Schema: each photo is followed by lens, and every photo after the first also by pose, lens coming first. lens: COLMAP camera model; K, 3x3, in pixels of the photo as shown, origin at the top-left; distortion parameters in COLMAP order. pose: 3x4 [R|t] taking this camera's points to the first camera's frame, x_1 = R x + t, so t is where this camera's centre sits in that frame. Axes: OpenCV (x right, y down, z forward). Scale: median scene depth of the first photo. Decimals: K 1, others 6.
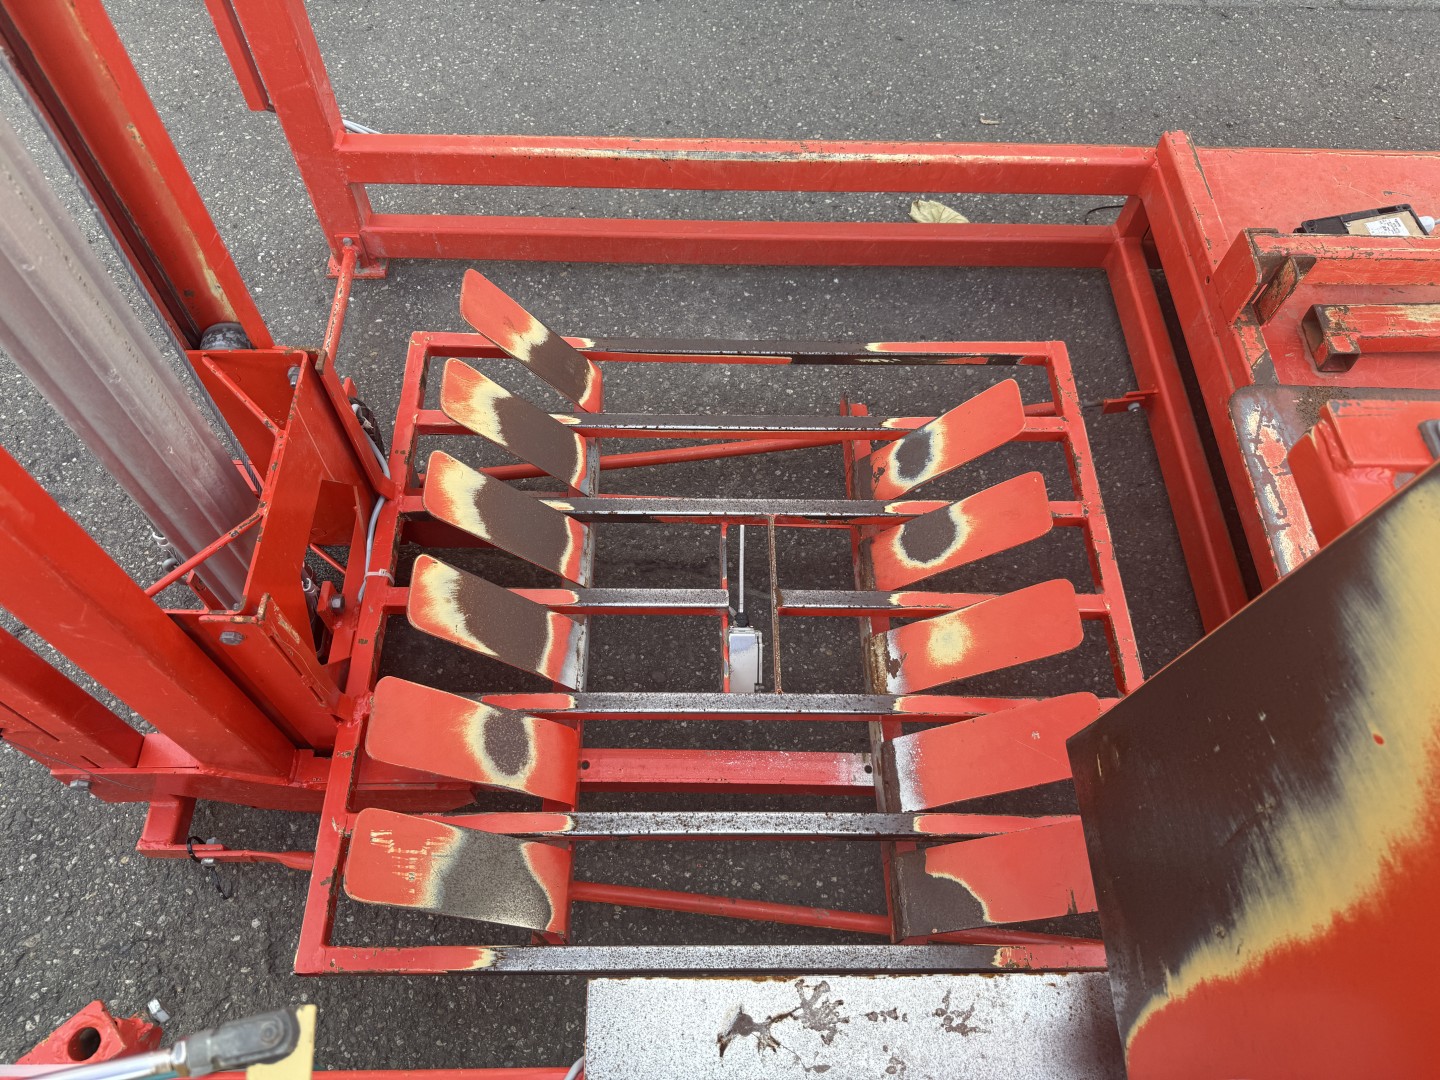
lens RADIAL K [[1028.4, 0, 706.4], [0, 1028.4, 535.3], [0, 0, 1]] dist [0.022858, -0.034339]
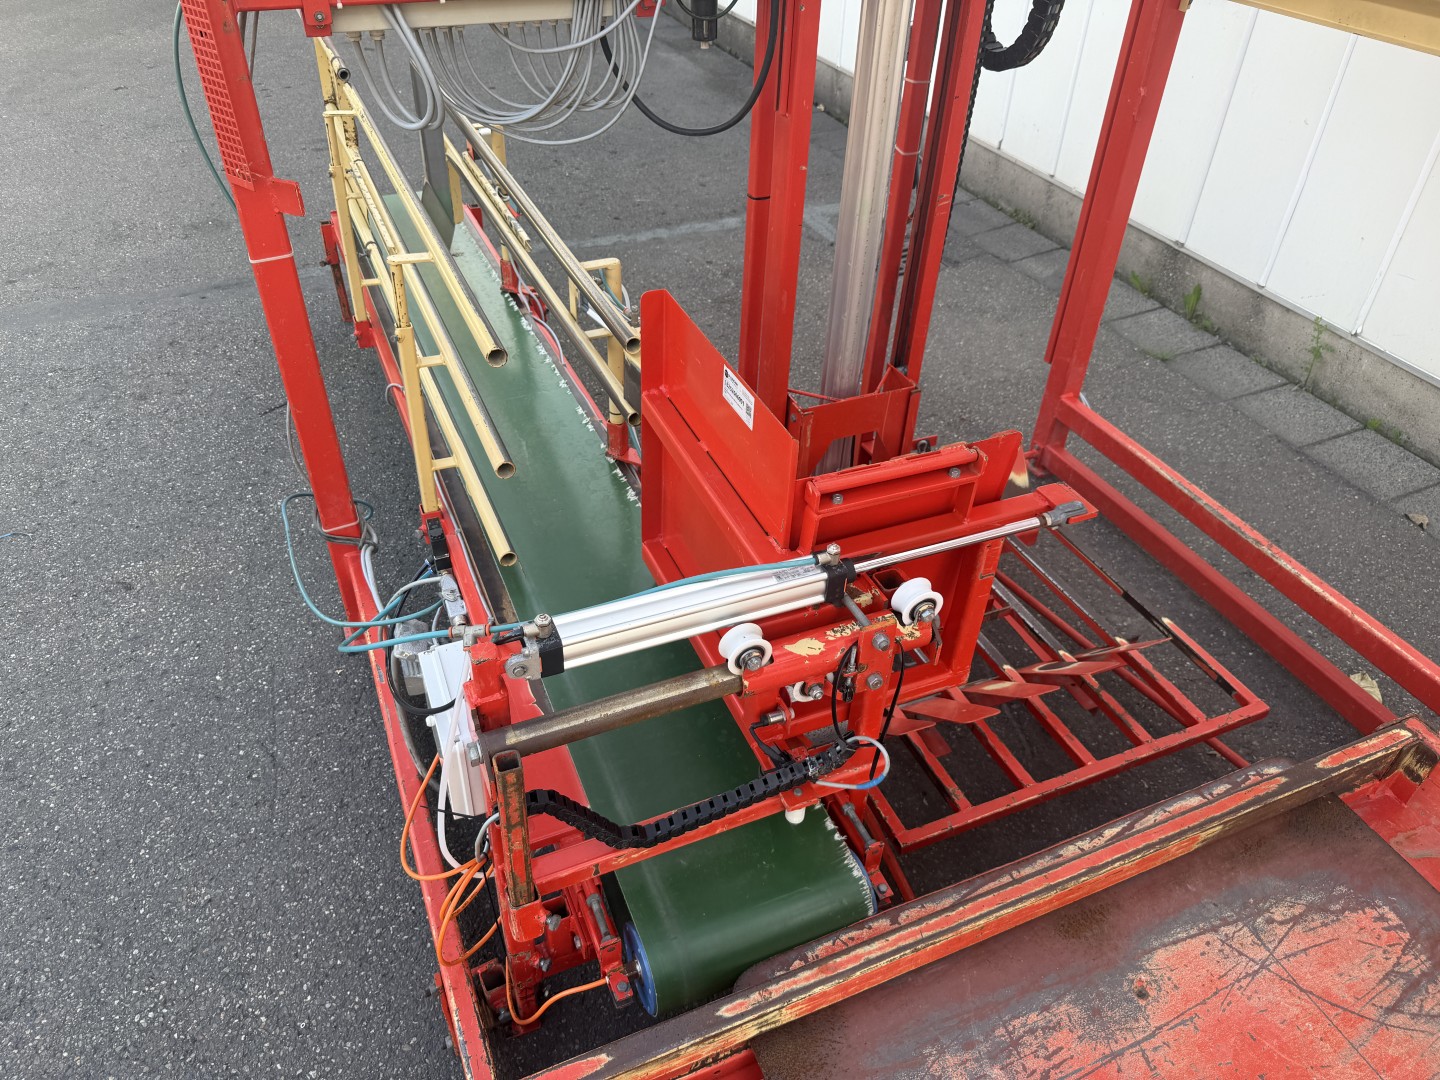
lens RADIAL K [[1028.4, 0, 717.4], [0, 1028.4, 523.3], [0, 0, 1]] dist [0.022858, -0.034339]
pose [[0.383032, 0.543922, -0.746616, 1.096656], [-0.804077, 0.594177, 0.020356, 0.266289], [0.454694, 0.592540, 0.664944, -0.460027]]
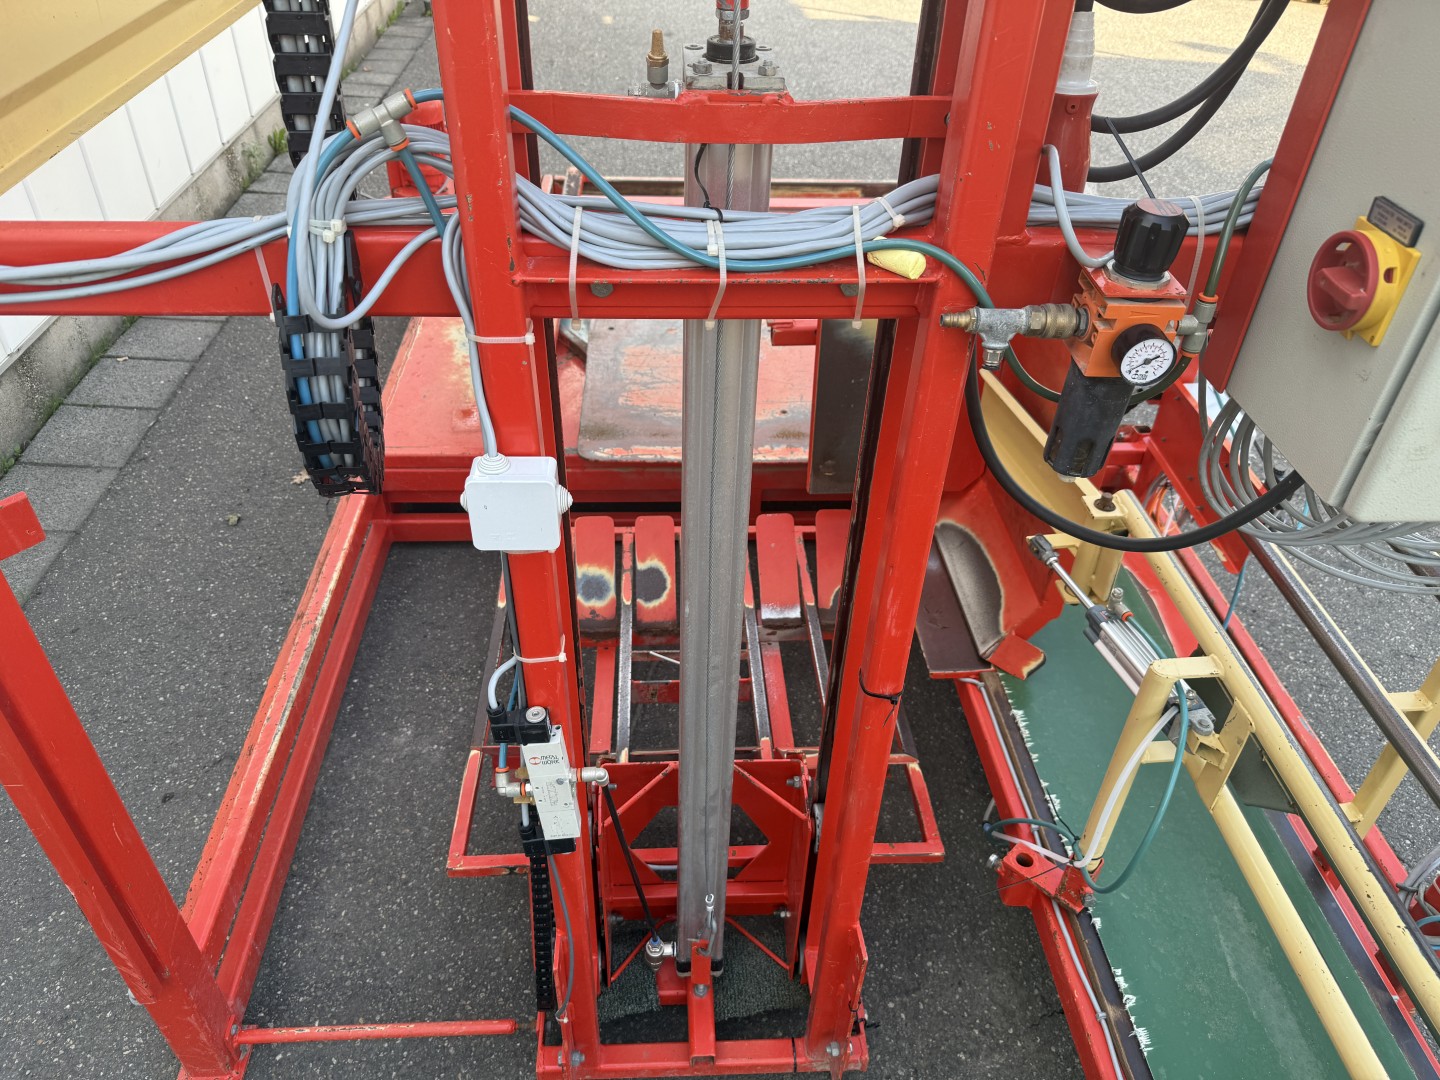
lens RADIAL K [[1028.4, 0, 712.3], [0, 1028.4, 547.2], [0, 0, 1]] dist [0.022858, -0.034339]
pose [[-0.042145, -0.647099, 0.761240, -1.069251], [0.848109, 0.379588, 0.369626, -0.574573], [-0.528143, 0.661193, 0.532813, -0.035935]]
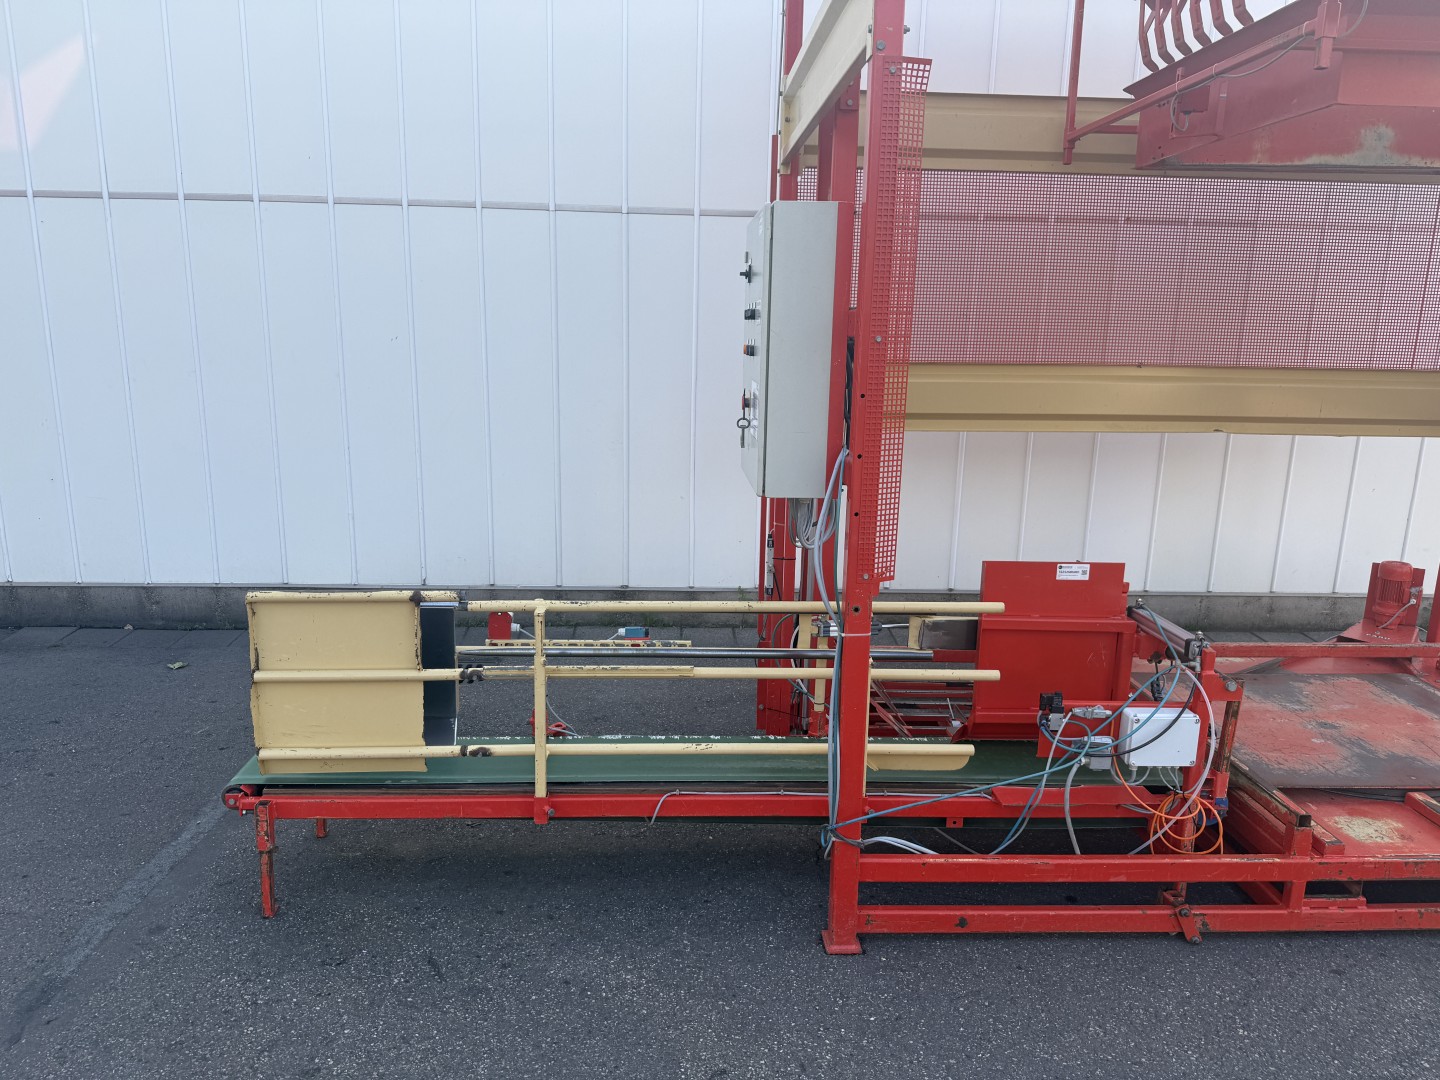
lens RADIAL K [[1028.4, 0, 713.9], [0, 1028.4, 534.7], [0, 0, 1]] dist [0.022858, -0.034339]
pose [[0.999389, -0.018986, 0.029342, -0.797756], [0.034482, 0.672419, -0.739367, 2.033169], [-0.005693, 0.739927, 0.672663, -1.613915]]
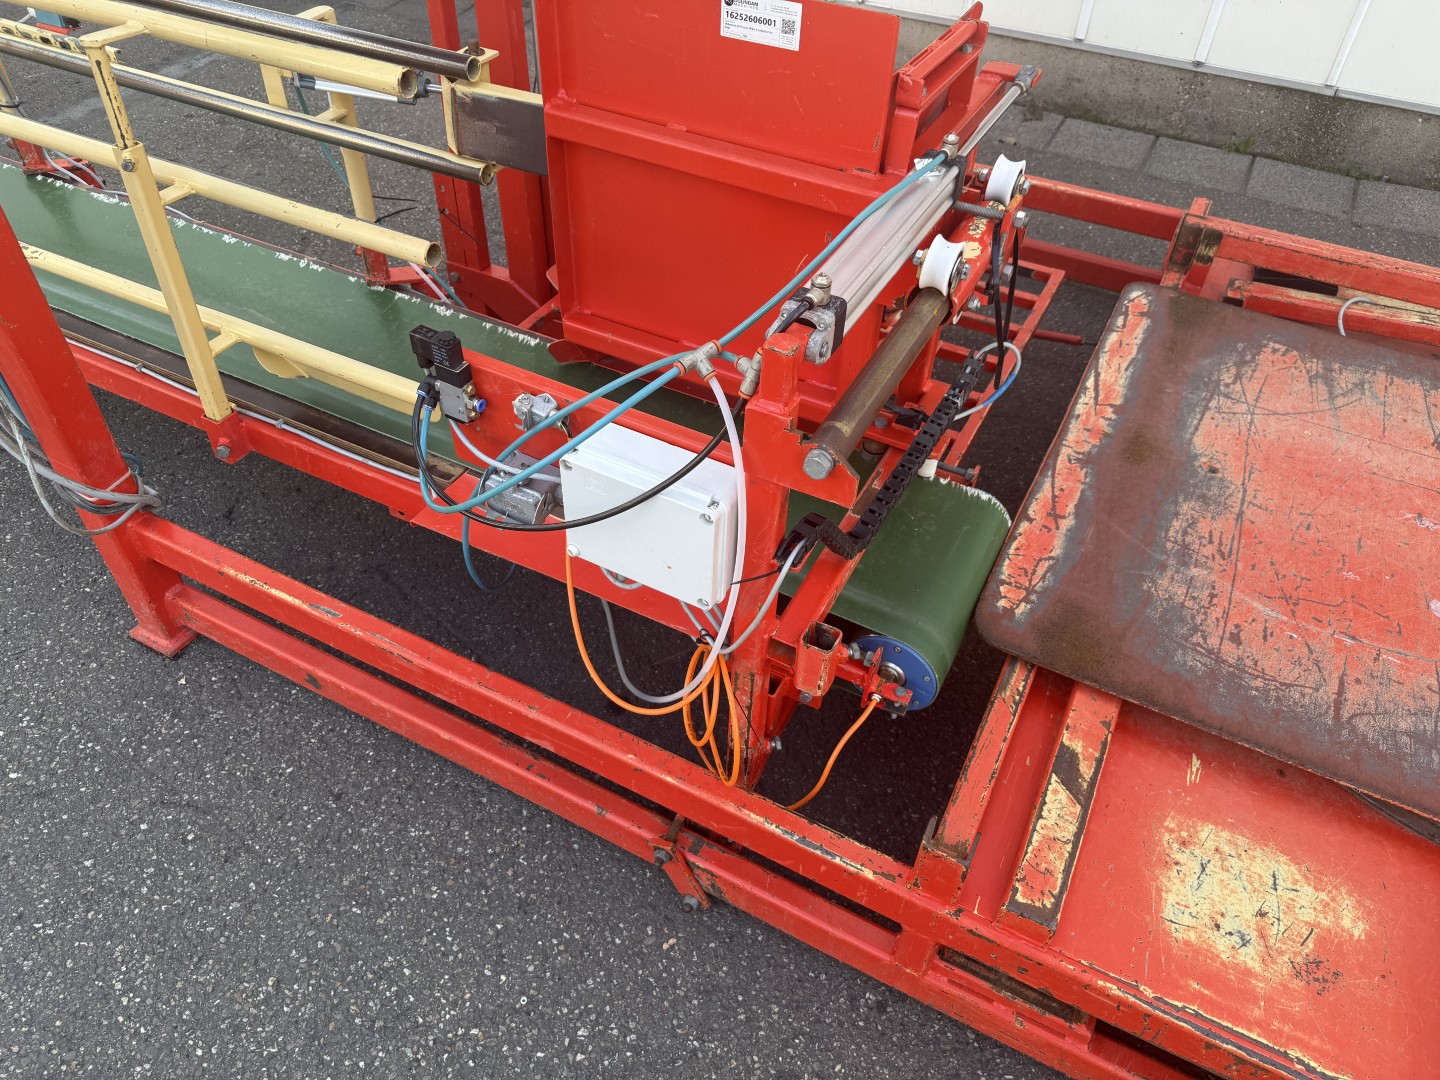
lens RADIAL K [[1028.4, 0, 712.4], [0, 1028.4, 527.1], [0, 0, 1]] dist [0.022858, -0.034339]
pose [[0.879077, 0.316306, -0.356614, 0.640333], [-0.407459, 0.886876, -0.217780, 0.827880], [0.247387, 0.336751, 0.908514, -0.503721]]
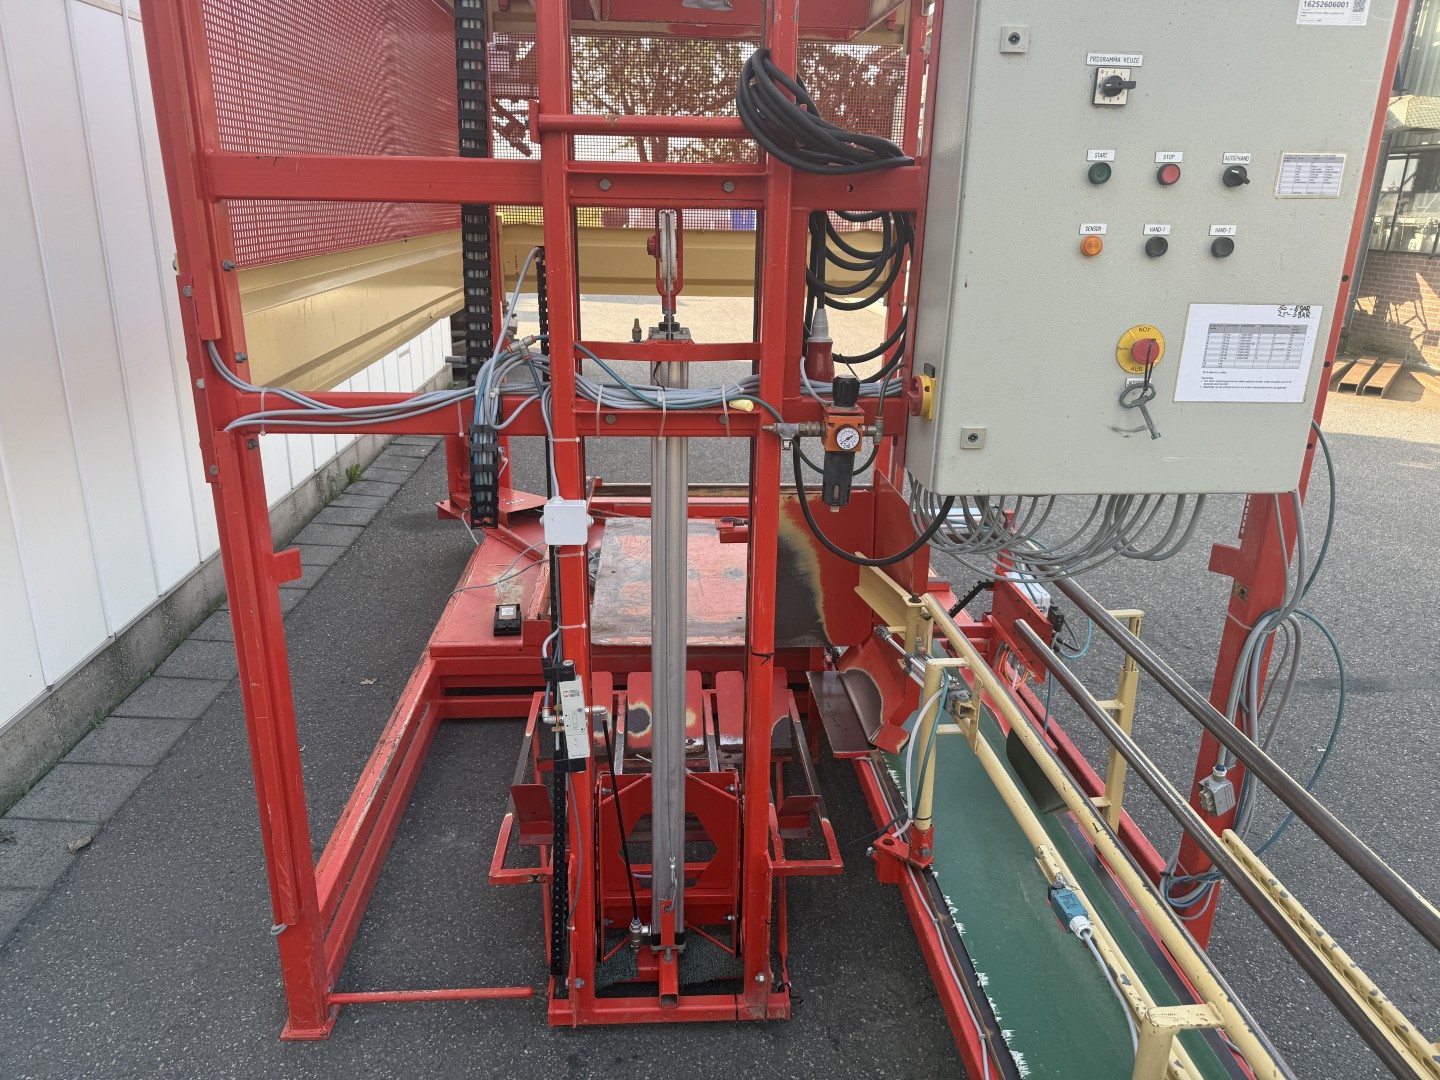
lens RADIAL K [[1028.4, 0, 717.0], [0, 1028.4, 532.5], [0, 0, 1]] dist [0.022858, -0.034339]
pose [[-0.052991, -0.341287, 0.938464, -1.869472], [0.852824, 0.473440, 0.220329, -0.571477], [-0.519502, 0.812021, 0.265969, -0.092518]]
